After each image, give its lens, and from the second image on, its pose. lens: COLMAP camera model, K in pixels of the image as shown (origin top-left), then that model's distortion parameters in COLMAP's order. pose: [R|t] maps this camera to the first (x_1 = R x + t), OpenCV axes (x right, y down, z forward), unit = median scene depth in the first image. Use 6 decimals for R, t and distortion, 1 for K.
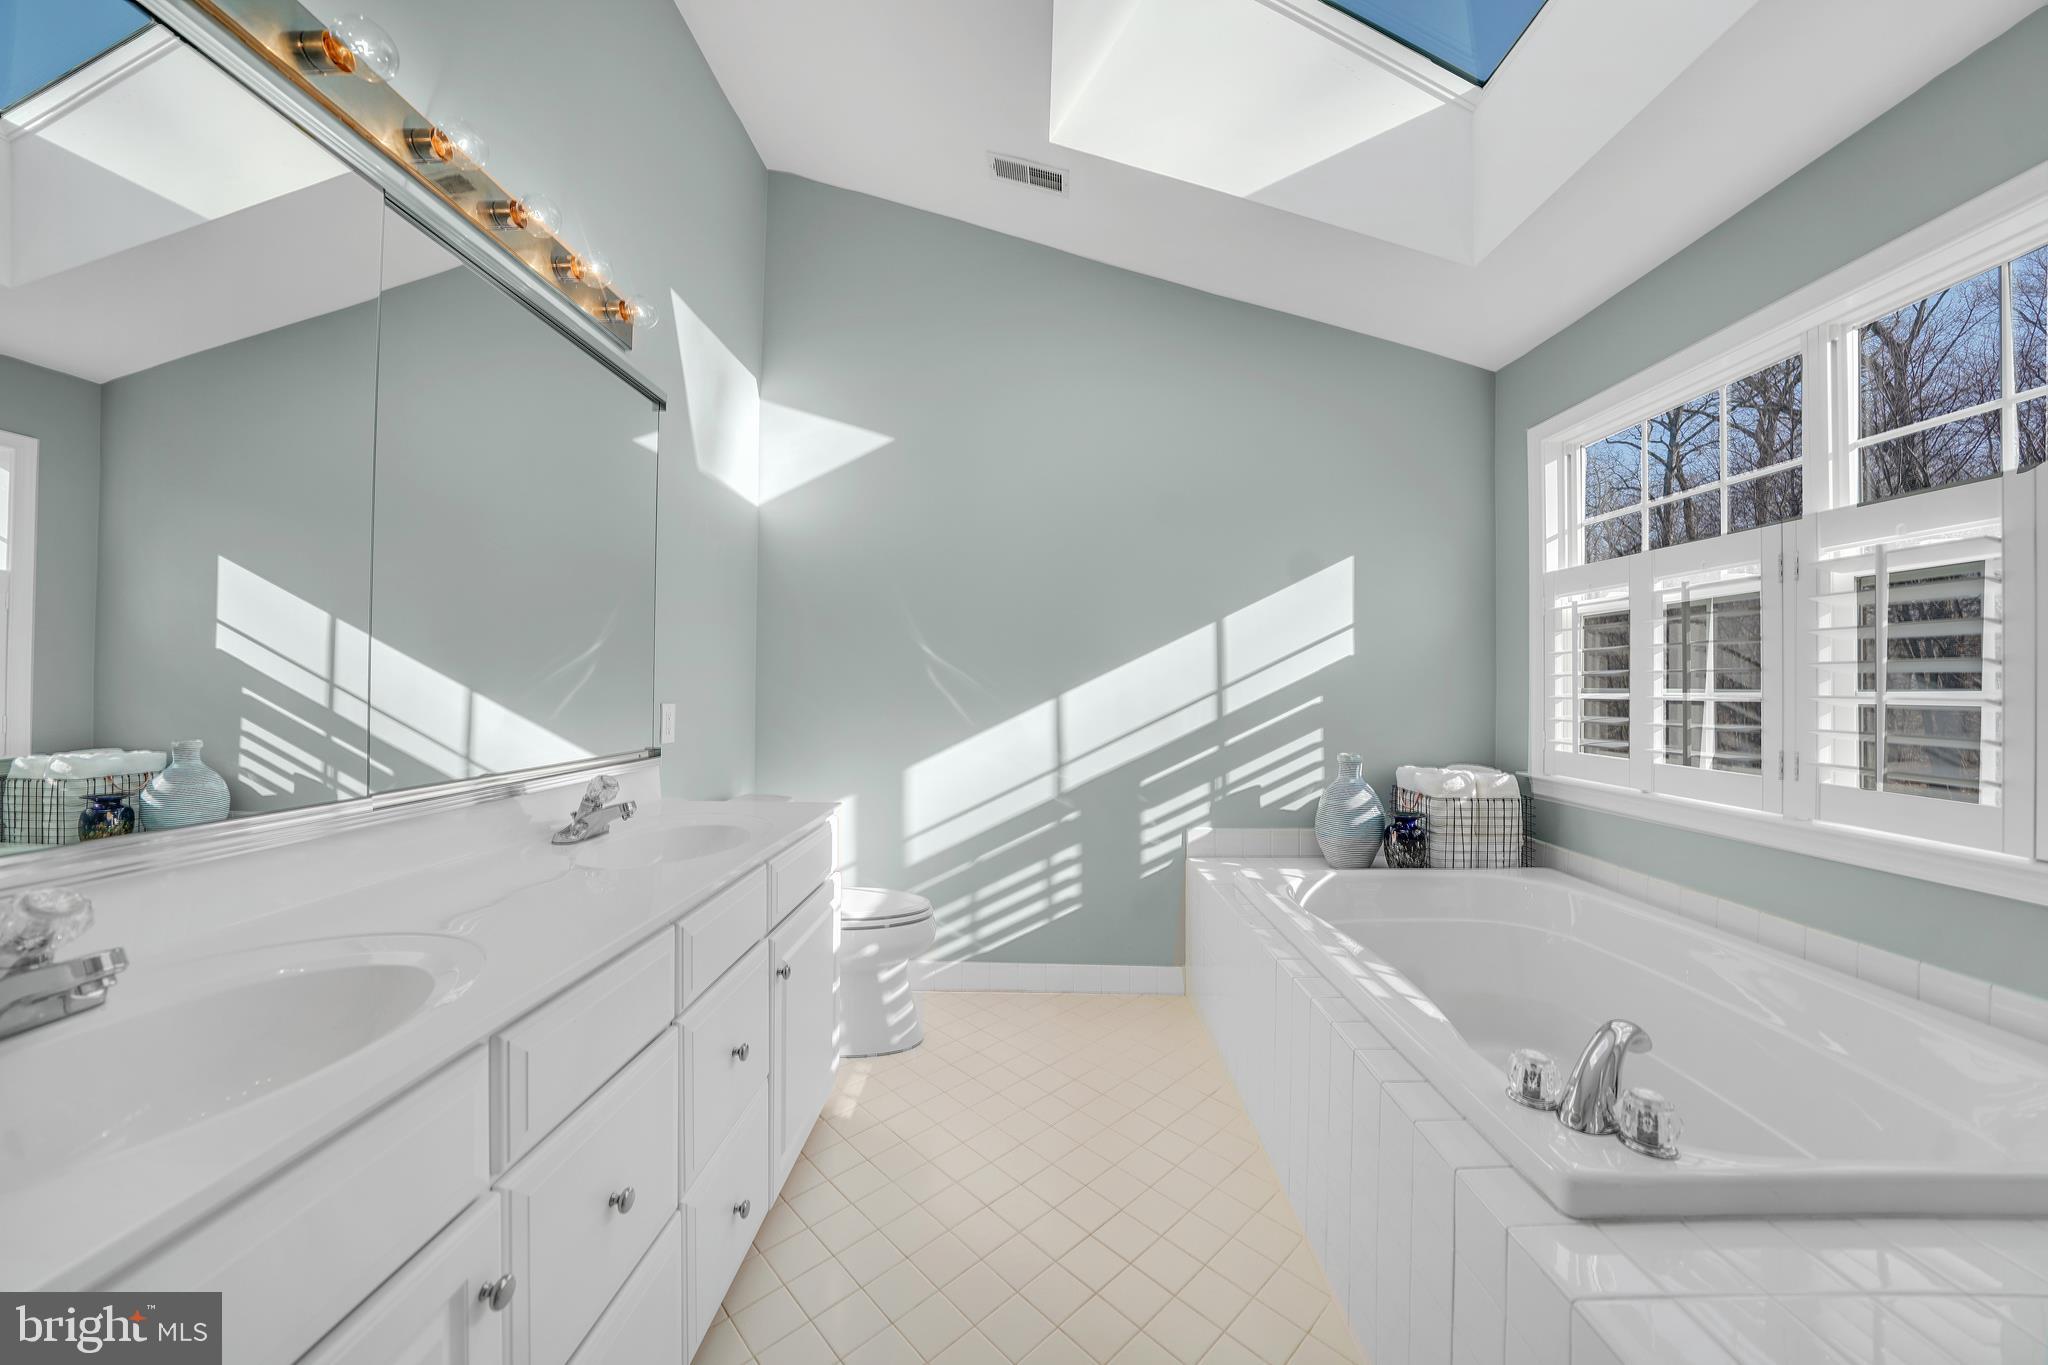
lens RADIAL K [[711.3, 0, 1018.7], [0, 711.3, 684.3], [0, 0, 1]] dist [-0.025560, 0.001931]
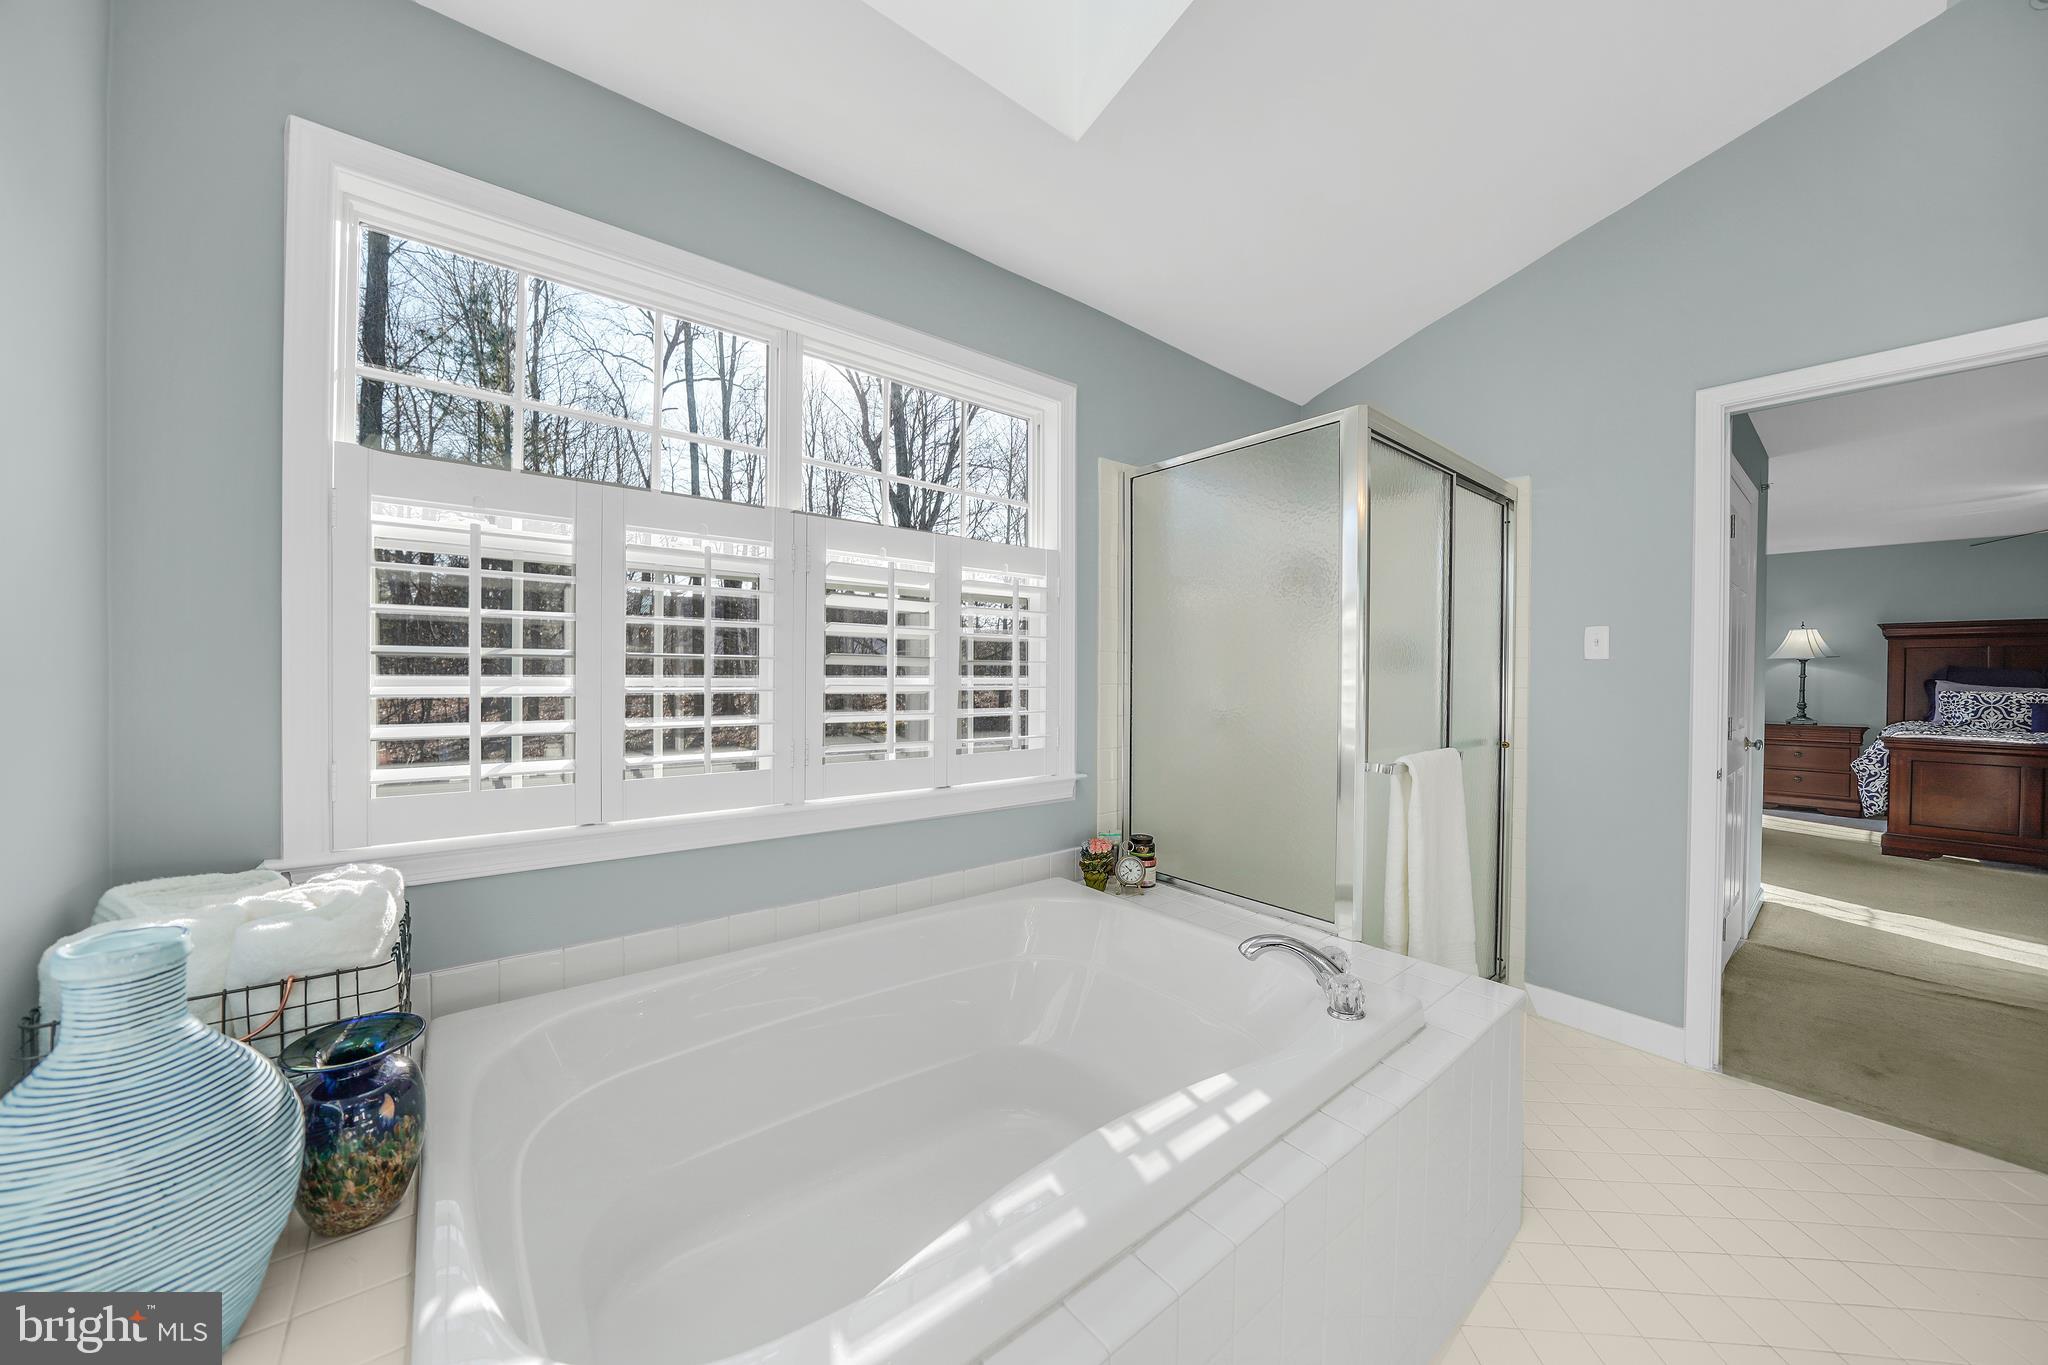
lens RADIAL K [[705.5, 0, 1021.0], [0, 705.5, 686.2], [0, 0, 1]] dist [-0.042455, 0.006258]
pose [[-0.649999, -0.014294, 0.759801, 0.119351], [-0.010741, 0.999896, 0.009622, 0.006282], [-0.759859, -0.001907, -0.650085, 1.480266]]
